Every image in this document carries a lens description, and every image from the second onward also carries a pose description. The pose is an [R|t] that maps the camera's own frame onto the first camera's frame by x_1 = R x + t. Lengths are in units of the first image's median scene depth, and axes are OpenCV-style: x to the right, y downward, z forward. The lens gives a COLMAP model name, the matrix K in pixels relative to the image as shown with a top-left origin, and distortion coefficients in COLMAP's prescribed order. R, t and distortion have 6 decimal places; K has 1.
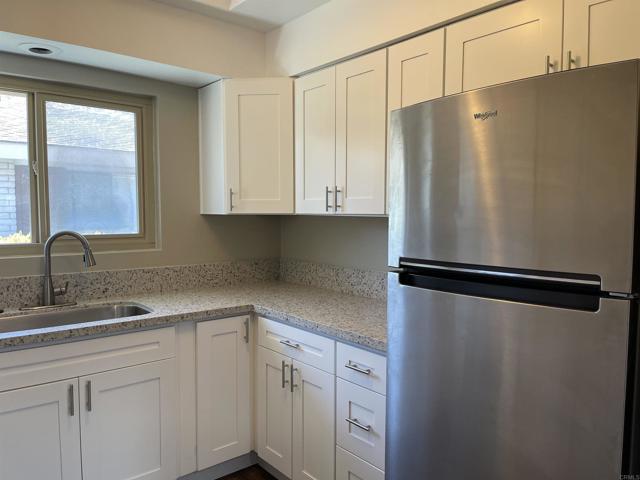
lens RADIAL K [[481.0, 0, 320.0], [0, 481.0, 240.5], [0, 0, 1]] dist [0.054903, -0.011048]
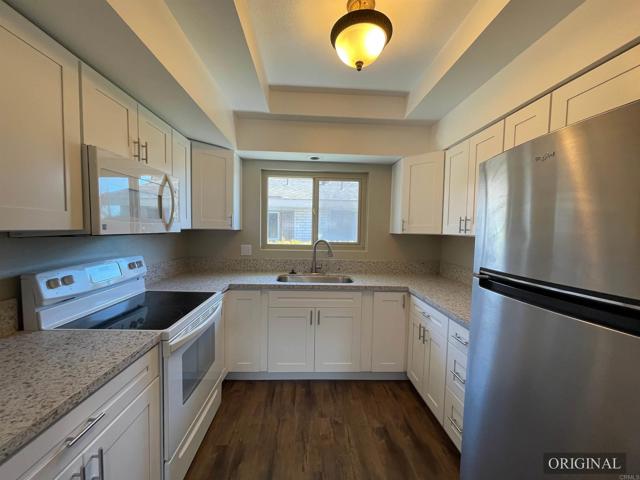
lens RADIAL K [[257.0, 0, 319.3], [0, 257.0, 243.0], [0, 0, 1]] dist [-0.000447, 0.000654]
pose [[0.802114, 0.046520, -0.595356, 0.145829], [-0.056733, 0.998388, 0.001577, -0.005476], [0.594469, 0.032511, 0.803461, 0.080096]]
